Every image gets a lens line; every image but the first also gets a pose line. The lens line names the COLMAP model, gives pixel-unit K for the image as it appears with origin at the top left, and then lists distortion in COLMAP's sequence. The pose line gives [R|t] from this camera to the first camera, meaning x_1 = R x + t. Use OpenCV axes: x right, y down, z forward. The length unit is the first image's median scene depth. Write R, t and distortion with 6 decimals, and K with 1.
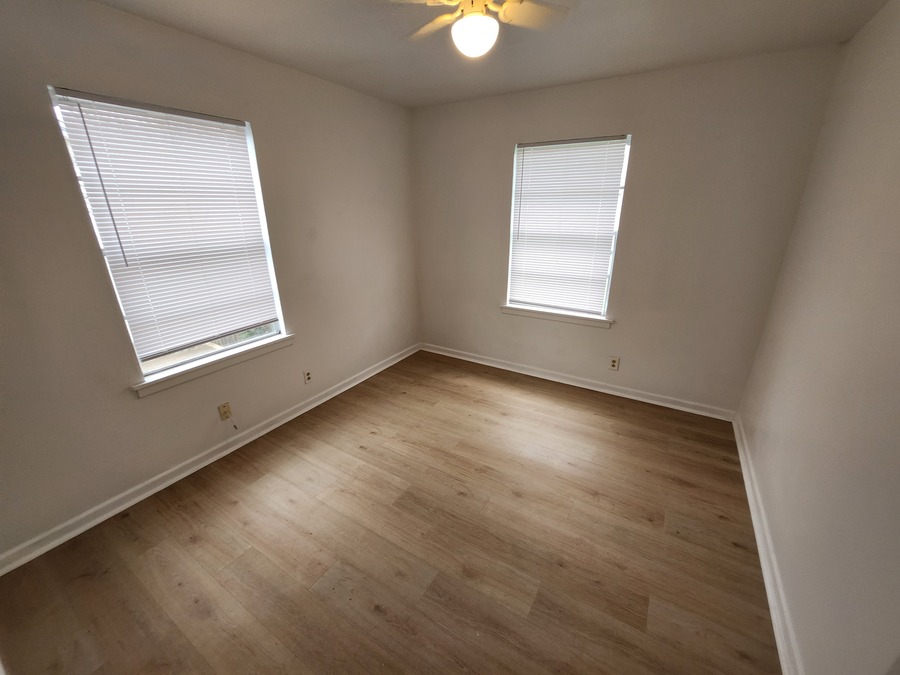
lens RADIAL K [[365.5, 0, 451.4], [0, 365.5, 343.8], [0, 0, 1]] dist [-0.011207, 0.000065]
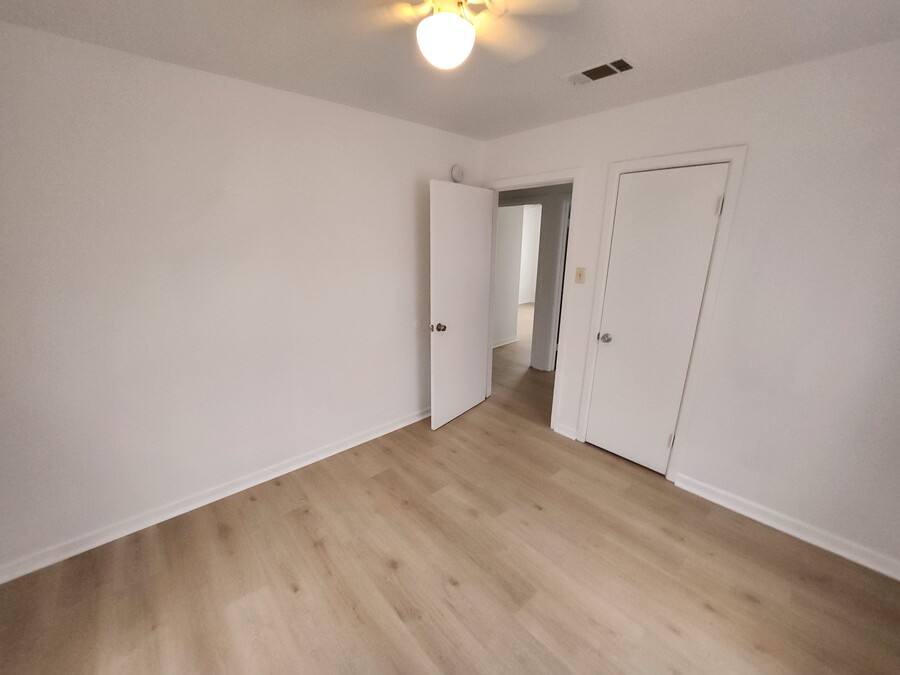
lens RADIAL K [[365.5, 0, 451.4], [0, 365.5, 343.8], [0, 0, 1]] dist [-0.011207, 0.000065]
pose [[-0.957777, -0.081821, 0.275624, -0.168380], [0.099739, 0.804567, 0.585427, -0.579162], [-0.269658, 0.588199, -0.762435, 1.472143]]
